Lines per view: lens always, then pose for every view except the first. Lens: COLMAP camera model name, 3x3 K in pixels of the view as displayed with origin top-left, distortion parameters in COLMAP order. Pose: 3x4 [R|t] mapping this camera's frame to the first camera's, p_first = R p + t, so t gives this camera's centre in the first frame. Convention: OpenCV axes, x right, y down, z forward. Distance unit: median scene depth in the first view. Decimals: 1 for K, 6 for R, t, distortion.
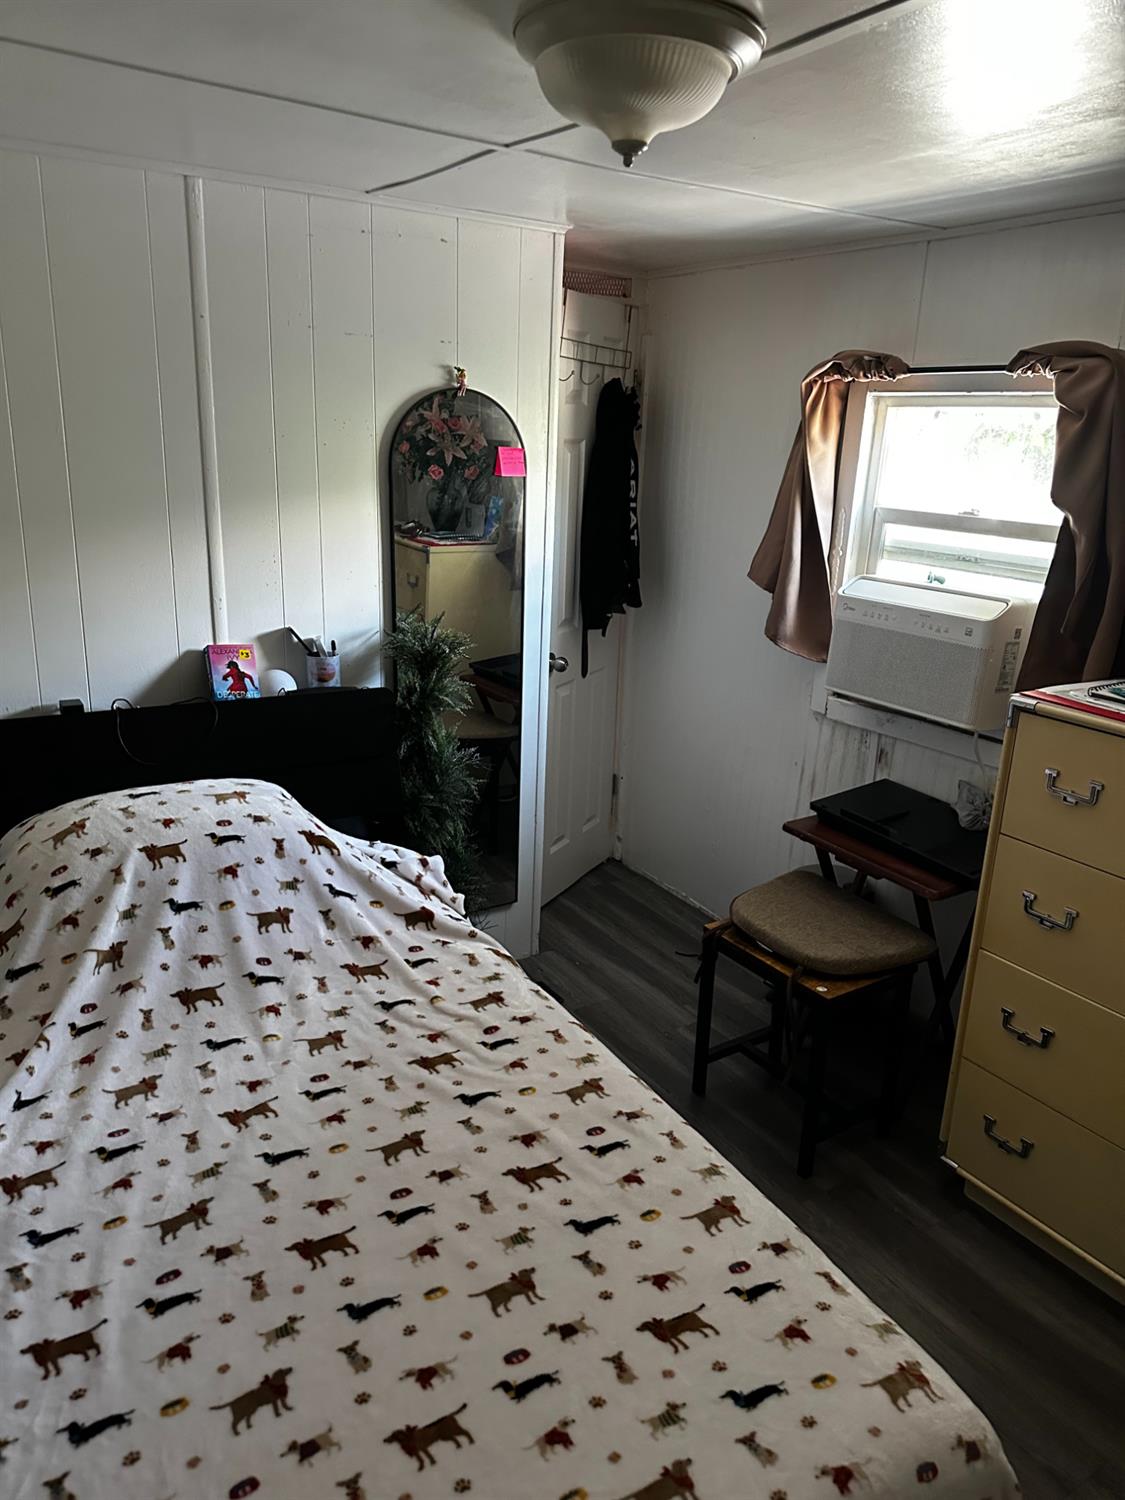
lens RADIAL K [[1053.3, 0, 562.5], [0, 1053.3, 750.0], [0, 0, 1]] dist [-0.004856, -0.002743]
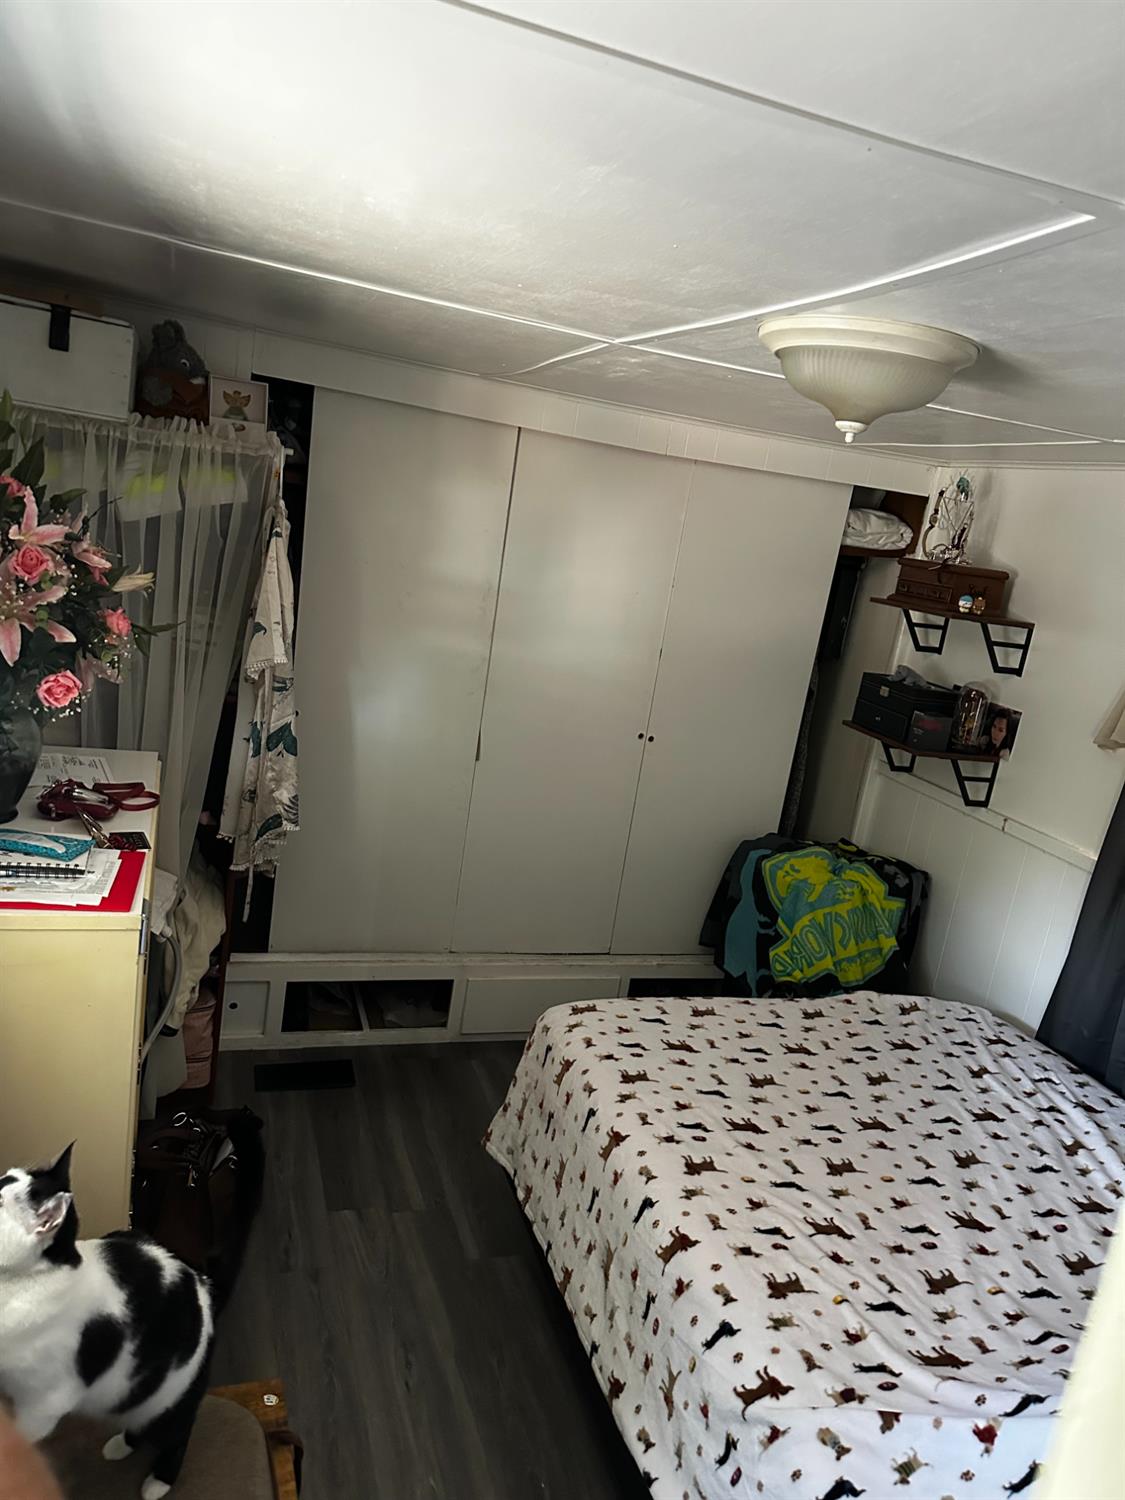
lens RADIAL K [[1022.1, 0, 562.5], [0, 1022.1, 750.0], [0, 0, 1]] dist [-0.003611, -0.001097]
pose [[-0.949417, -0.246495, 0.194546, 0.069415], [-0.115636, 0.850439, 0.513208, -0.747109], [-0.291952, 0.464752, -0.835924, 2.025989]]
